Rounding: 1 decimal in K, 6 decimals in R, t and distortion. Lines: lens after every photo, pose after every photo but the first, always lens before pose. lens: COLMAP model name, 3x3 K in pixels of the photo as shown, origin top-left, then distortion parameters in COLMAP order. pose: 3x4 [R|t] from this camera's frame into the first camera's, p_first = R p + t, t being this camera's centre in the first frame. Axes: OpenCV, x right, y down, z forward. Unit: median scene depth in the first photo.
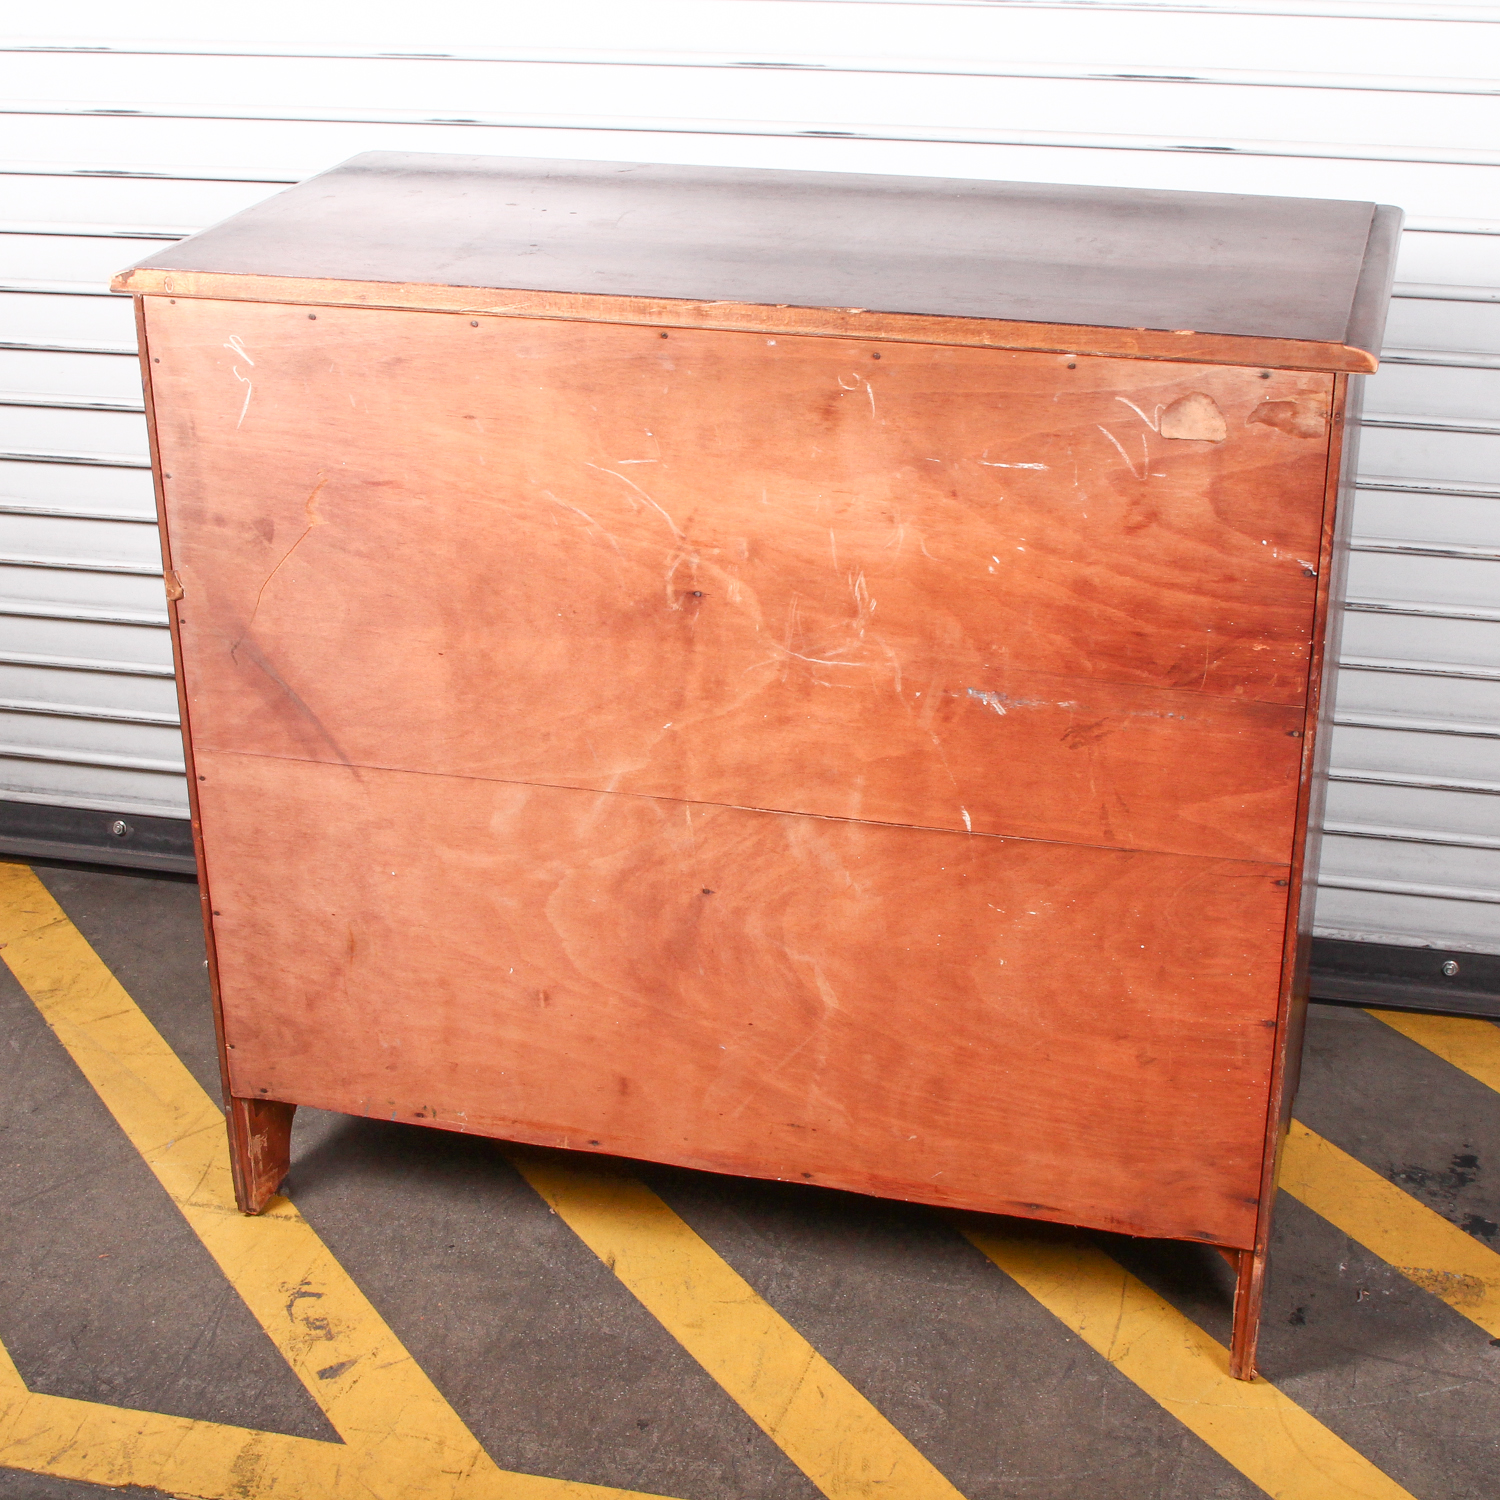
lens RADIAL K [[2553.0, 0, 757.5], [0, 2553.0, 735.0], [0, 0, 1]] dist [-0.084779, 0.000000]
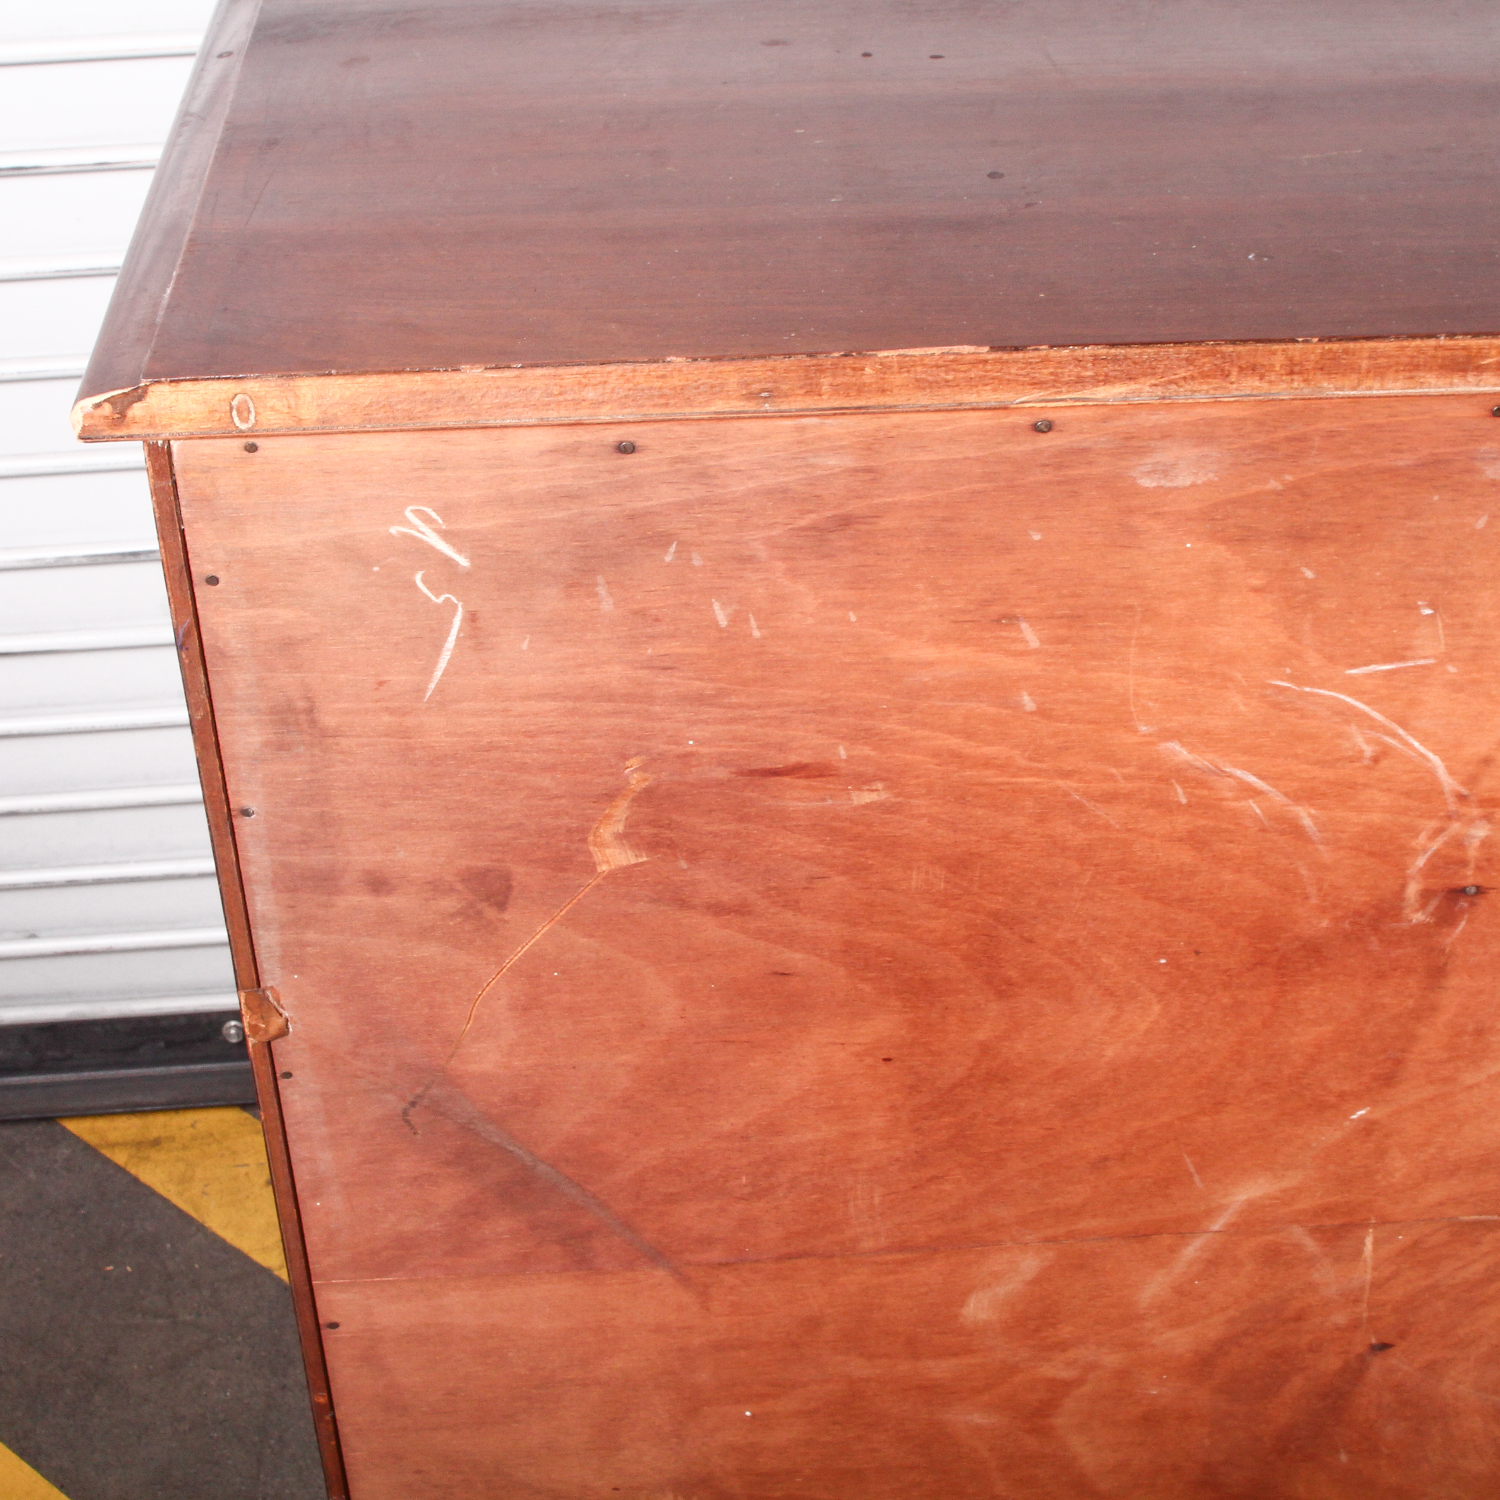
lens RADIAL K [[2553.0, 0, 791.0], [0, 2553.0, 754.6], [0, 0, 1]] dist [-0.084779, 0.000000]
pose [[0.944225, -0.190093, 0.268892, -0.263016], [0.132327, 0.966760, 0.218779, -0.197211], [-0.301543, -0.170995, 0.937994, 0.573146]]
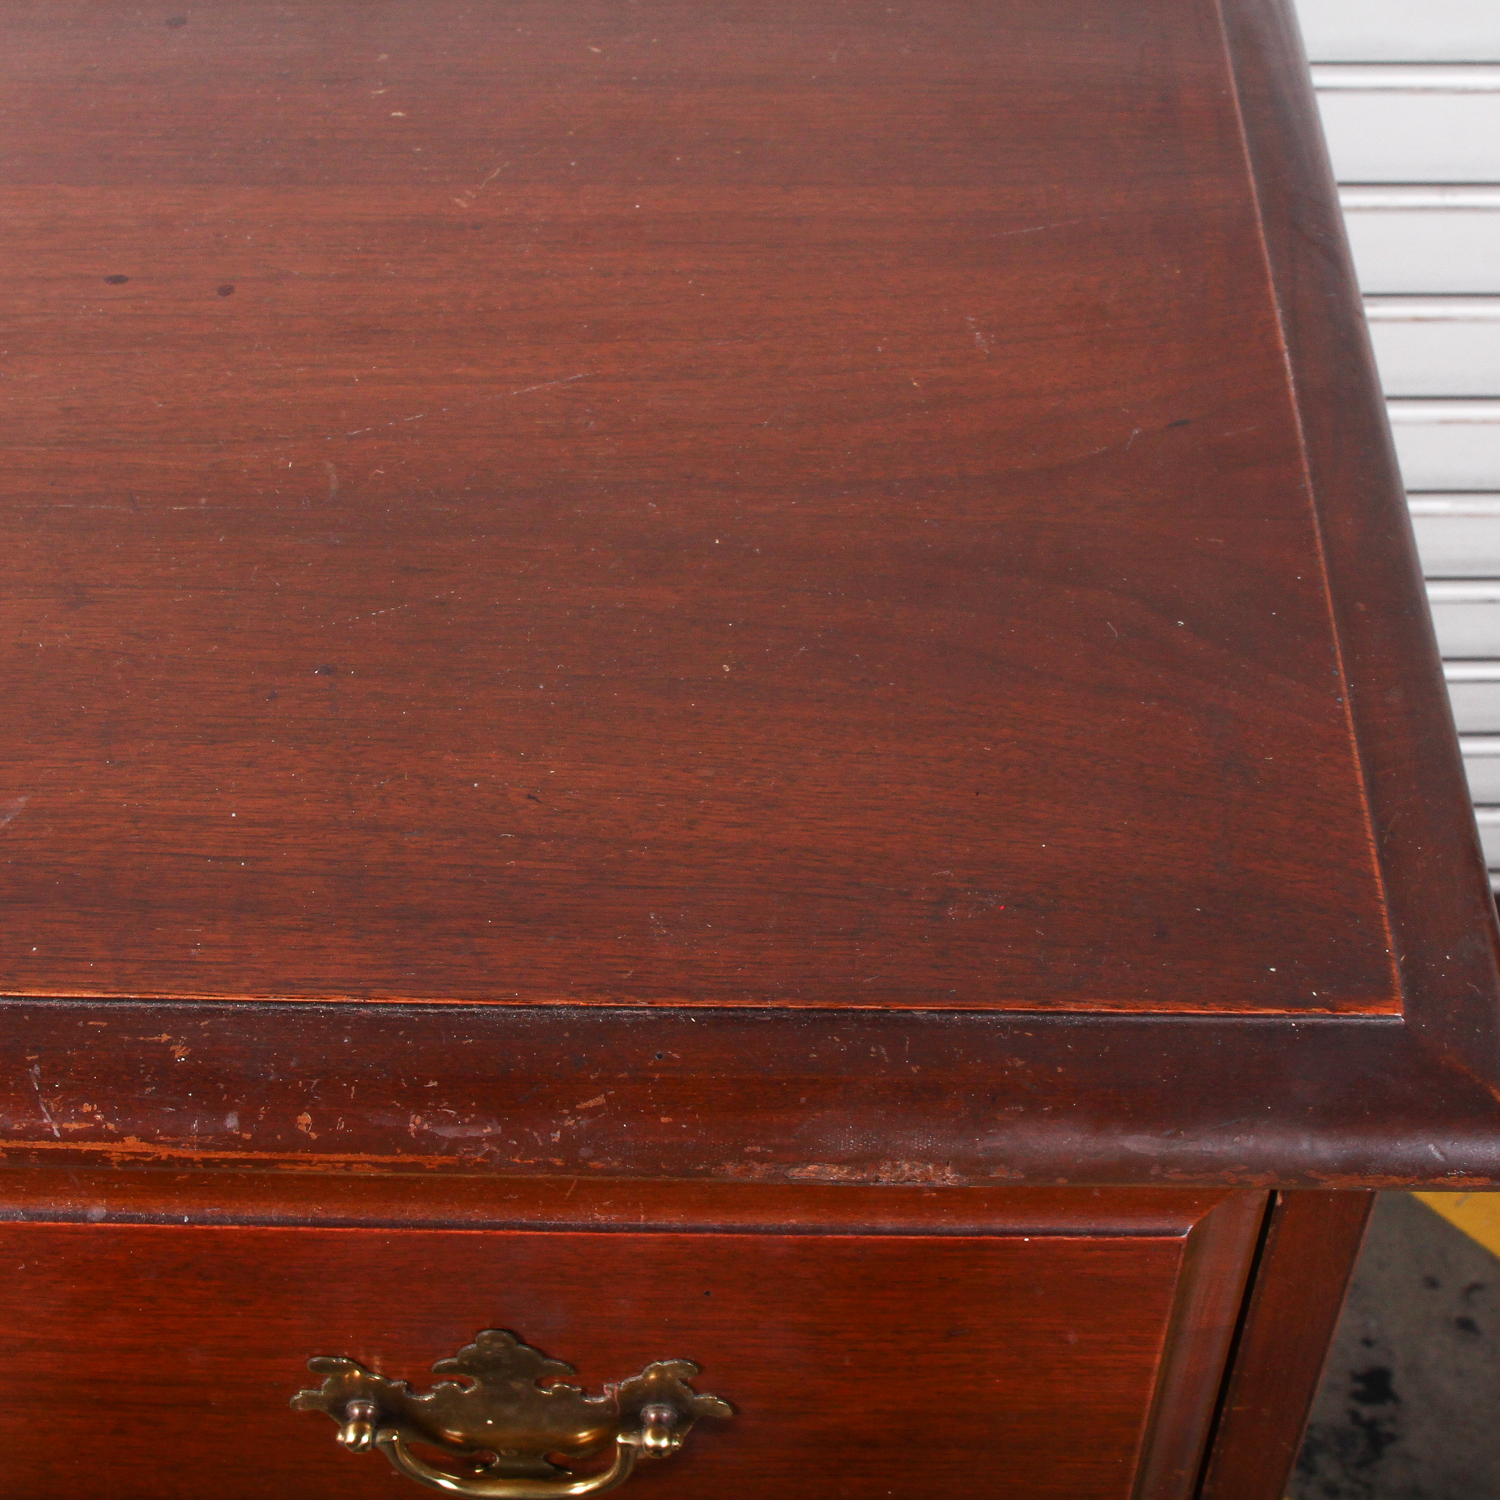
lens RADIAL K [[2553.0, 0, 744.9], [0, 2553.0, 745.8], [0, 0, 1]] dist [-0.084779, 0.000000]
pose [[0.975262, -0.169251, 0.142192, 0.100904], [0.100110, 0.911674, 0.398533, -0.248792], [-0.197085, -0.374439, 0.906065, 0.677046]]
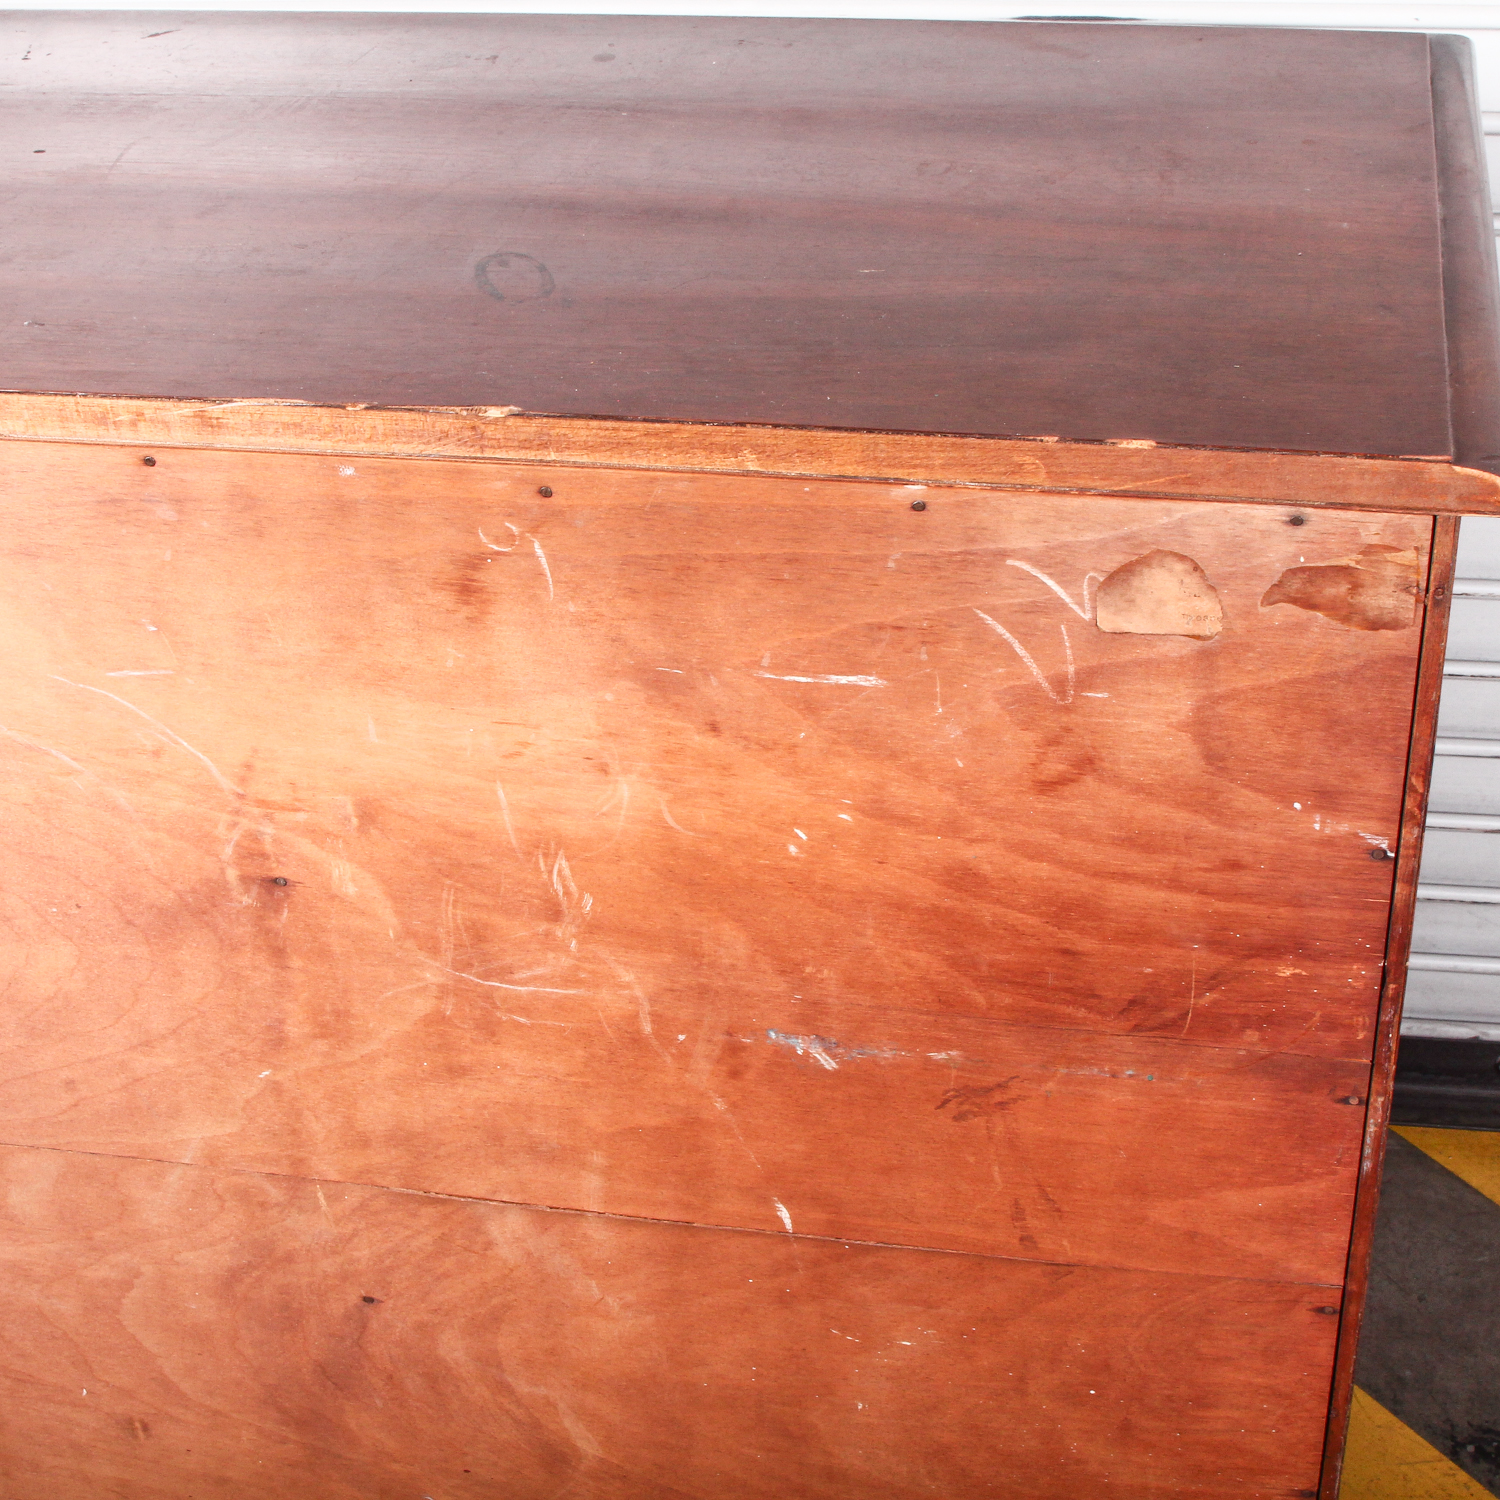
lens RADIAL K [[2553.0, 0, 757.7], [0, 2553.0, 745.8], [0, 0, 1]] dist [-0.084779, 0.000000]
pose [[0.996867, -0.071789, 0.033215, 0.062993], [0.065497, 0.984572, 0.162260, -0.163951], [-0.044351, -0.159576, 0.986189, 0.434009]]
